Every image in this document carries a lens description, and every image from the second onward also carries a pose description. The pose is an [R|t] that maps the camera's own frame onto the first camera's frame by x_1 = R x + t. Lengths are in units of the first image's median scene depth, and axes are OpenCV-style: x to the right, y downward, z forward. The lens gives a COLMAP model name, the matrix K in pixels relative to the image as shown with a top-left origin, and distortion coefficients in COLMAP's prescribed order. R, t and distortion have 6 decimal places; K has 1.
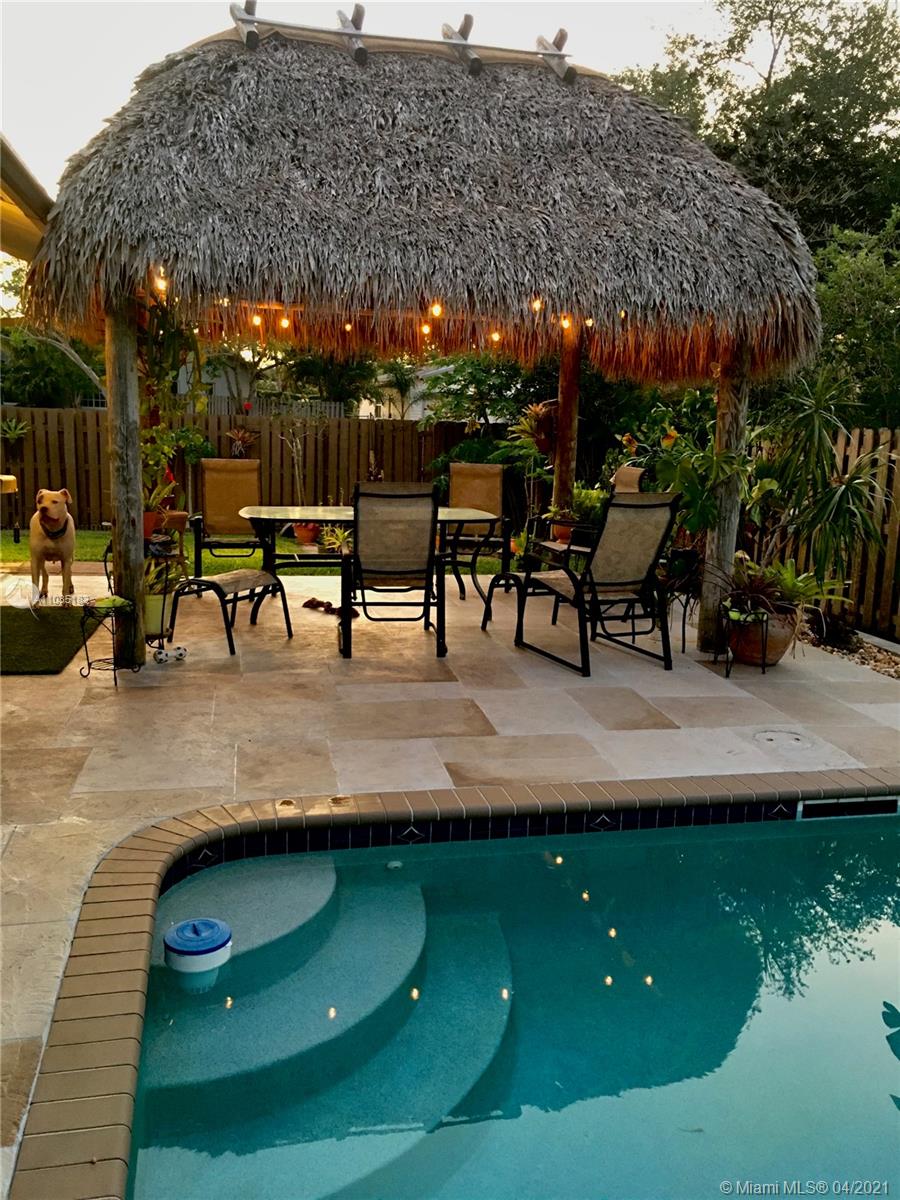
lens RADIAL K [[1019.9, 0, 456.2], [0, 1019.9, 629.7], [0, 0, 1]] dist [0.038218, -0.000053]
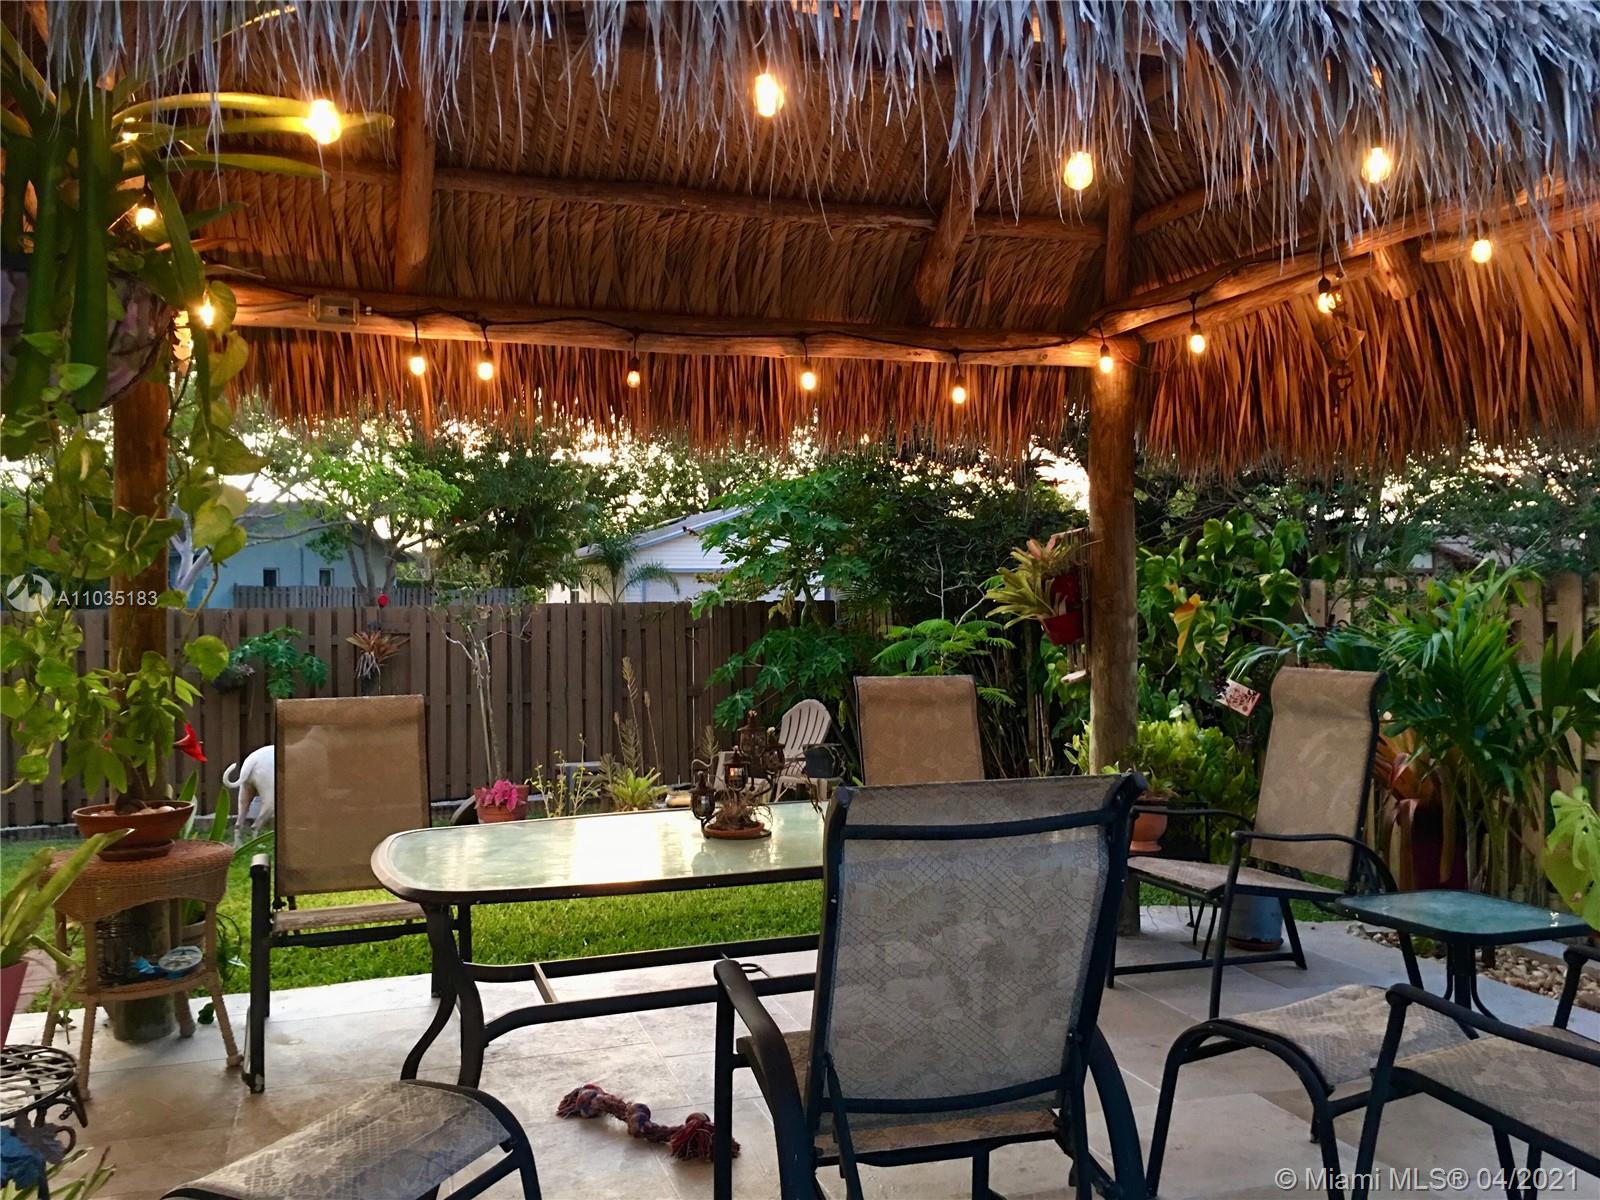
lens RADIAL K [[1359.8, 0, 800.0], [0, 1359.8, 600.0], [0, 0, 1]] dist [0.038218, -0.000053]
pose [[0.993936, -0.044214, 0.100677, -0.051998], [0.063965, 0.977226, -0.202330, -0.045176], [-0.089439, 0.207543, 0.974129, 0.241952]]
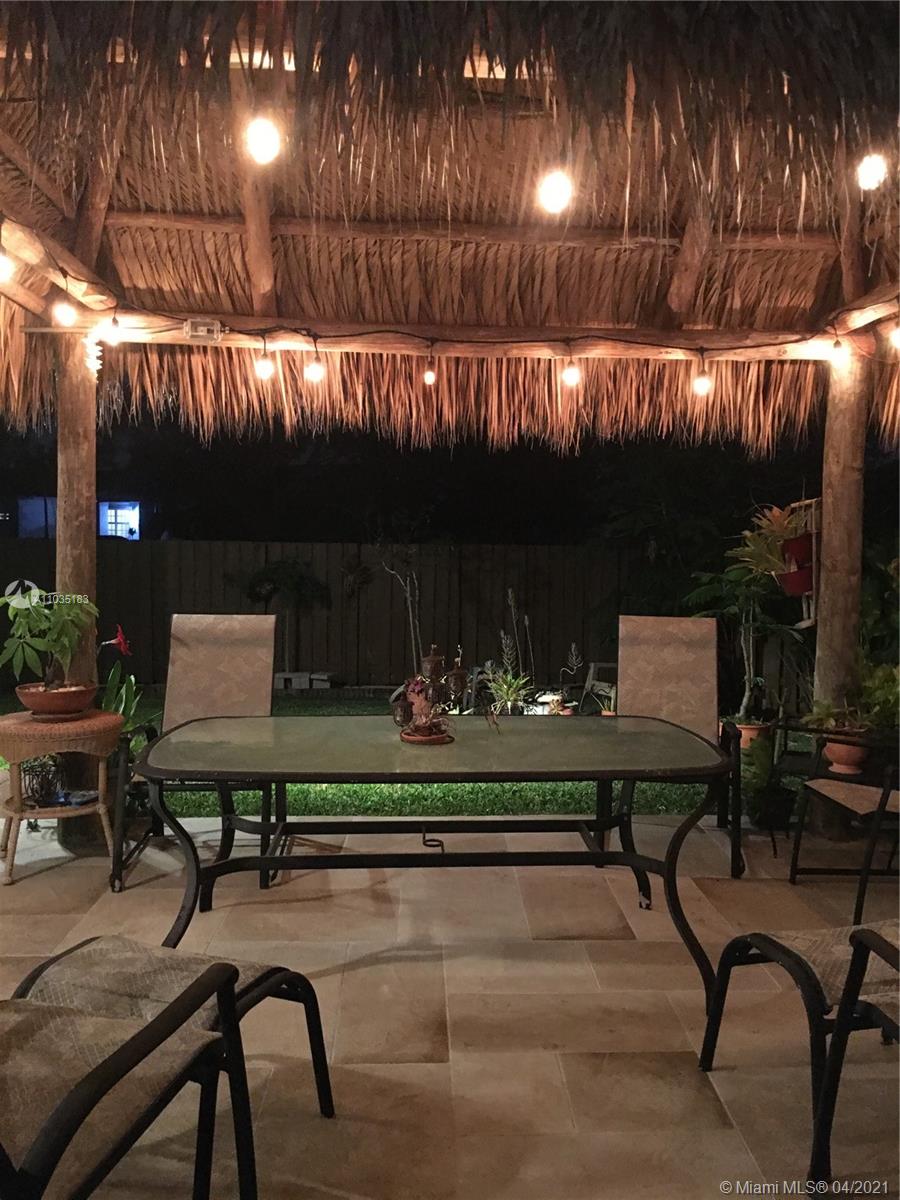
lens RADIAL K [[1027.8, 0, 450.0], [0, 1027.8, 600.0], [0, 0, 1]] dist [0.060448, -0.001579]
pose [[0.987070, -0.009033, -0.160034, -0.002185], [-0.016257, 0.987620, -0.156020, -0.048764], [0.159462, 0.156605, 0.974704, 0.254971]]
